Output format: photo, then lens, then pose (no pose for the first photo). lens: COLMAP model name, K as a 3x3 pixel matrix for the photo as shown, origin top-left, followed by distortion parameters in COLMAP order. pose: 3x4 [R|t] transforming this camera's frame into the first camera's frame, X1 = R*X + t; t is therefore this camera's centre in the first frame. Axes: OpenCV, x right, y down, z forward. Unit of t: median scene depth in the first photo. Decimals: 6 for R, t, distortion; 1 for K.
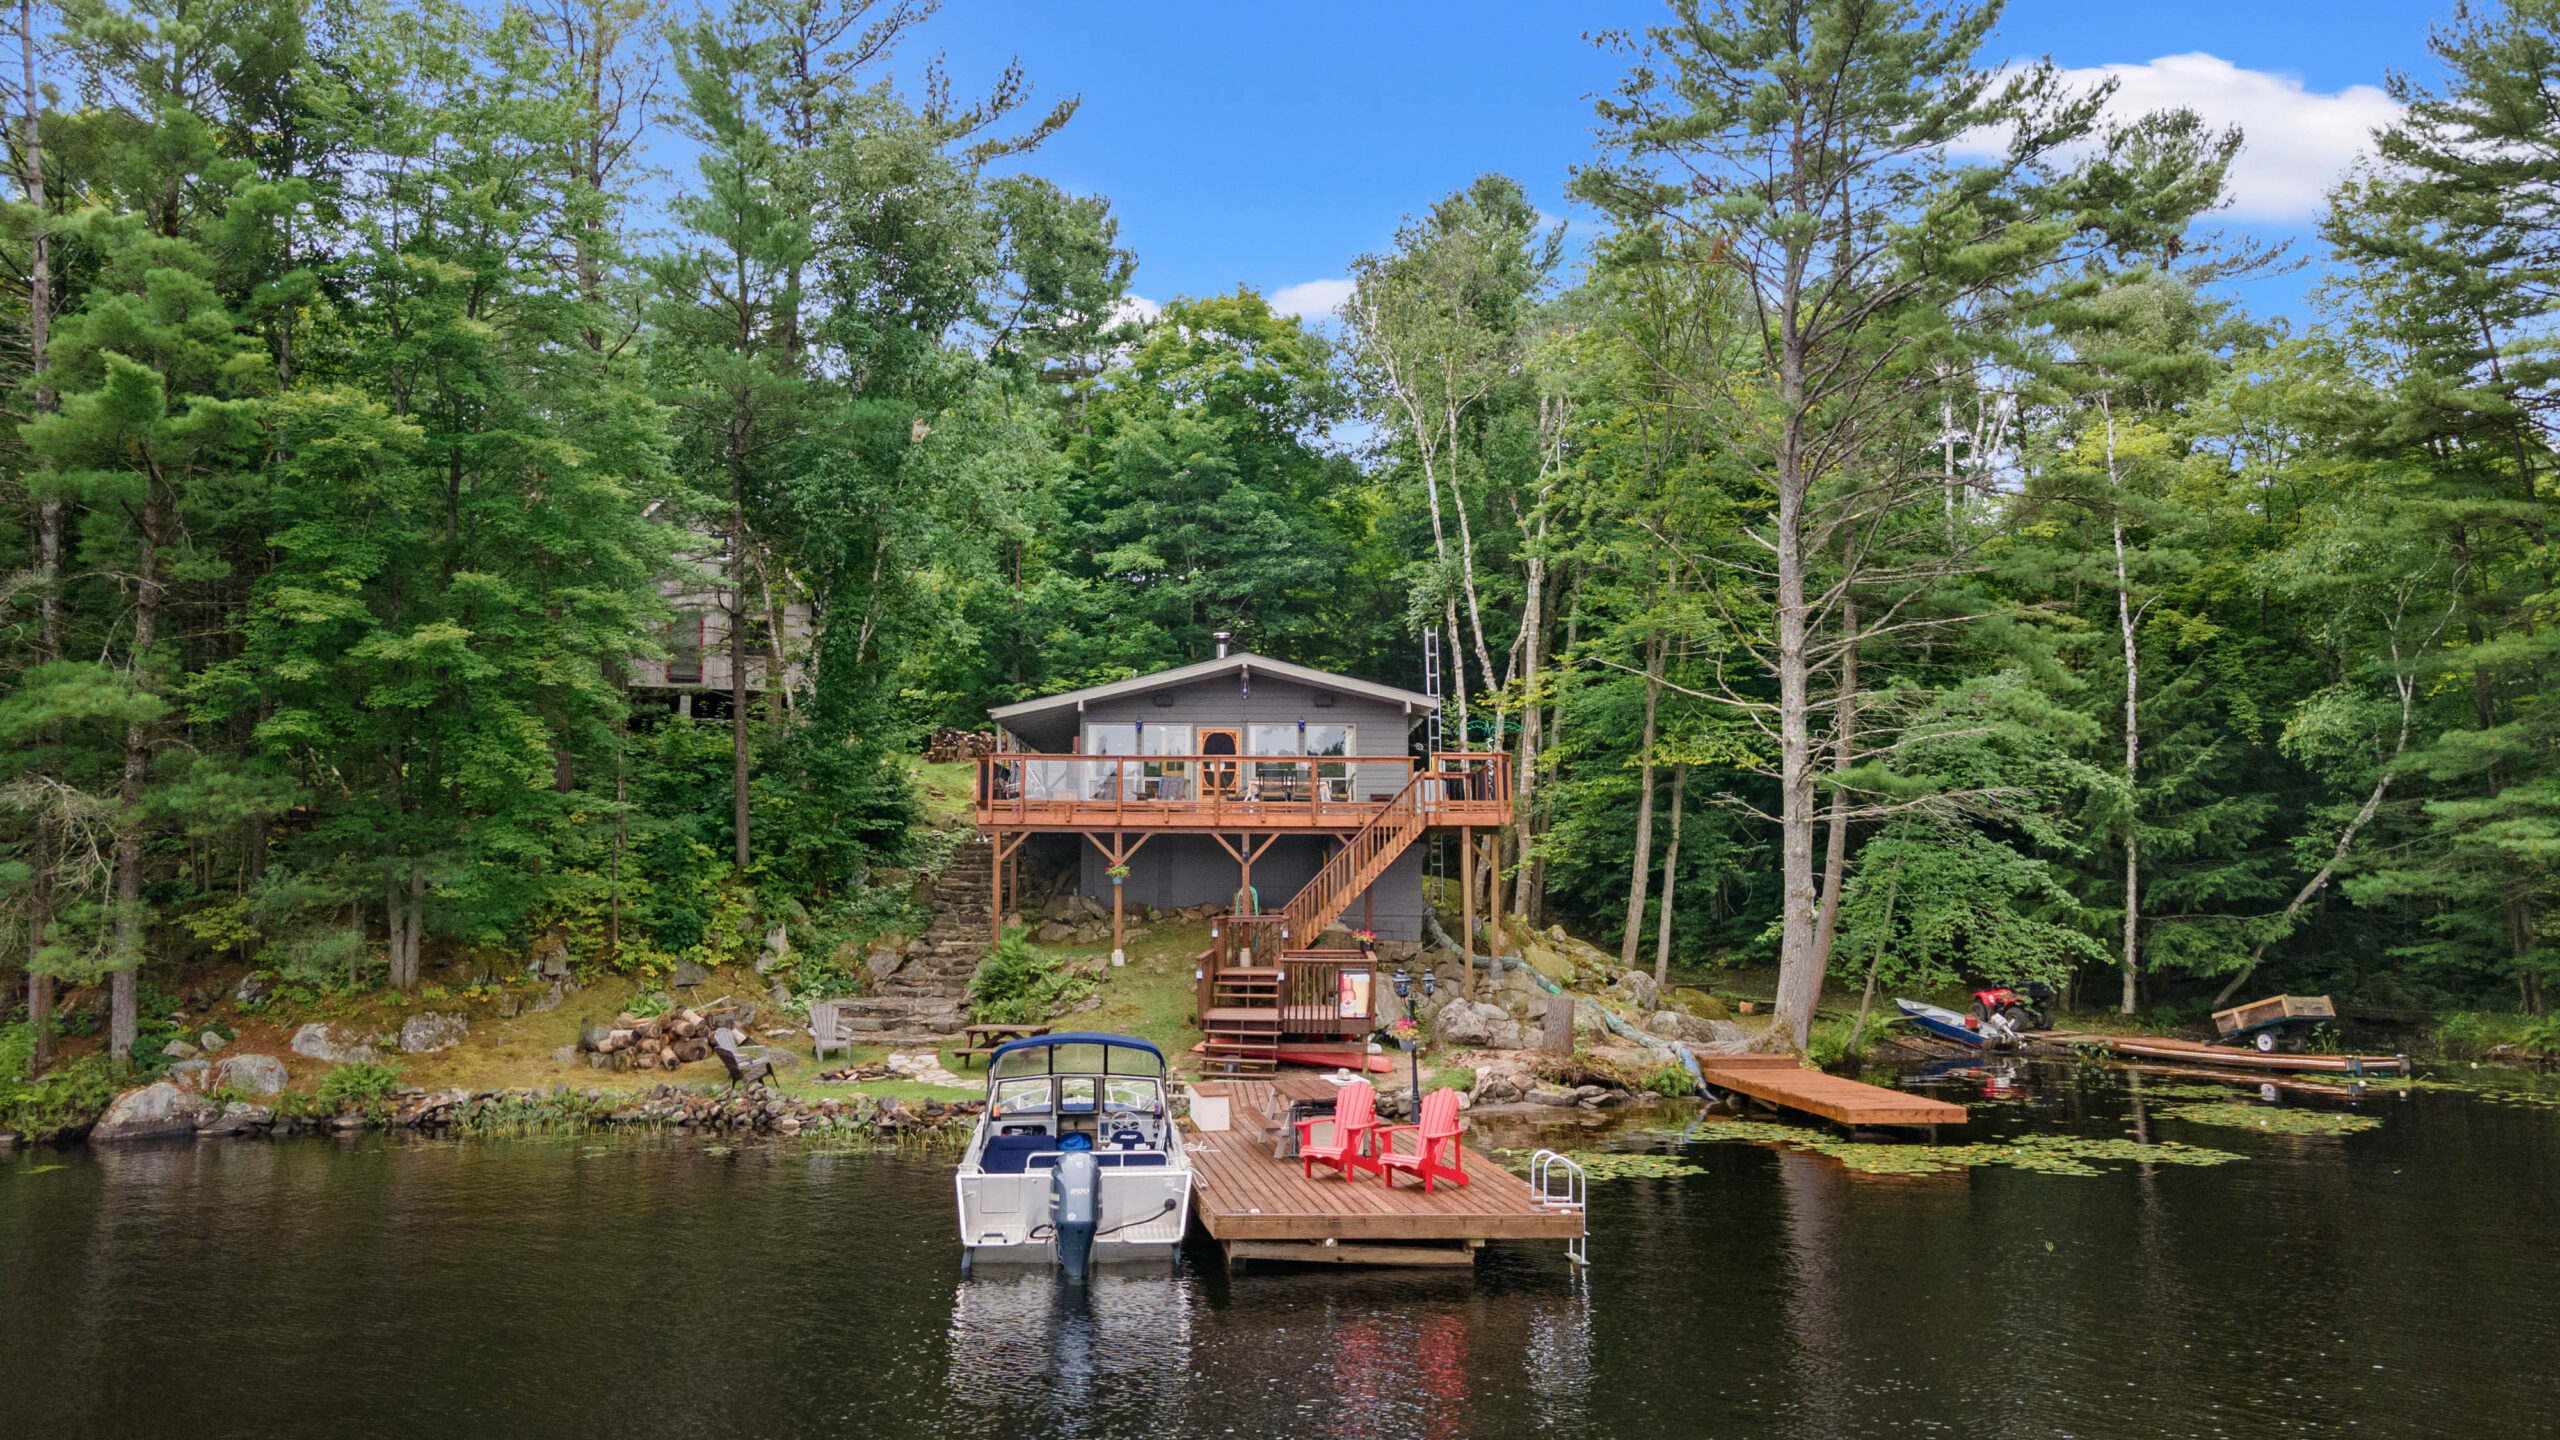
lens RADIAL K [[1930.9, 0, 1280.0], [0, 1930.9, 720.0], [0, 0, 1]] dist [-0.019704, 0.121160]
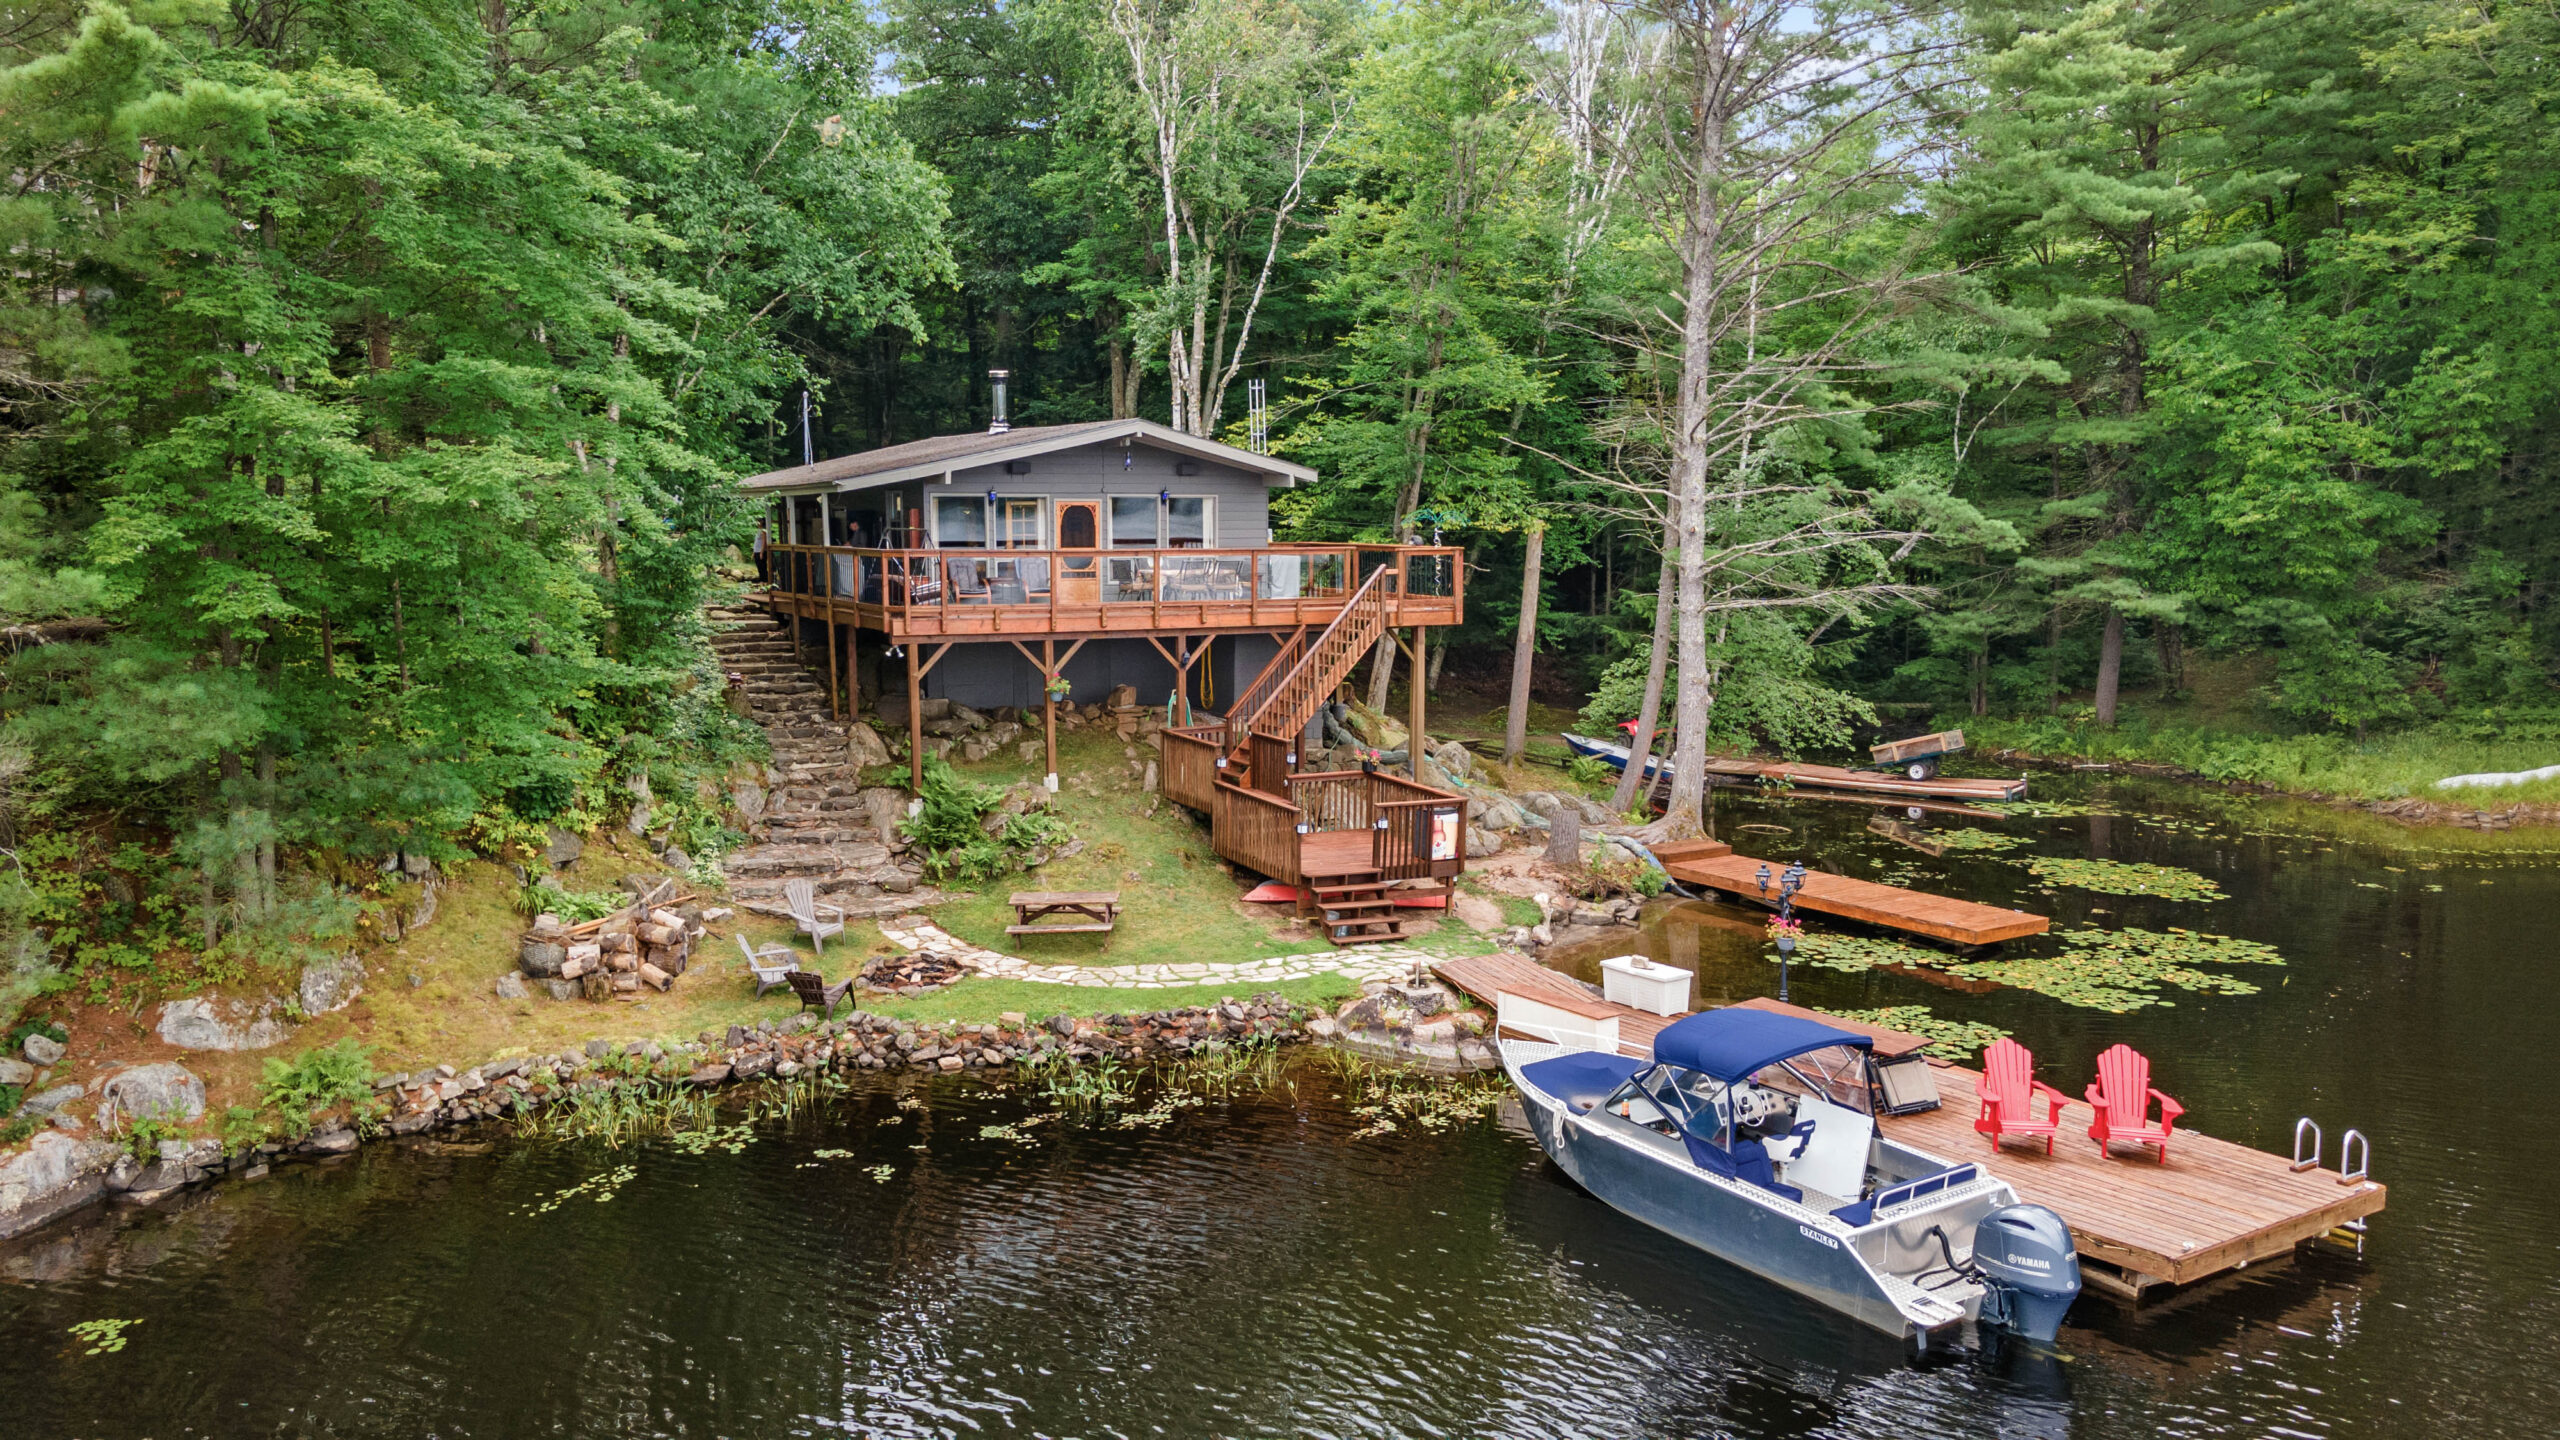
lens RADIAL K [[1930.9, 0, 1280.0], [0, 1930.9, 720.0], [0, 0, 1]] dist [-0.019704, 0.121160]
pose [[0.882748, -0.053667, 0.466771, -0.400706], [-0.043688, 0.979776, 0.195271, -0.080220], [-0.467811, -0.192767, 0.862551, 0.199511]]
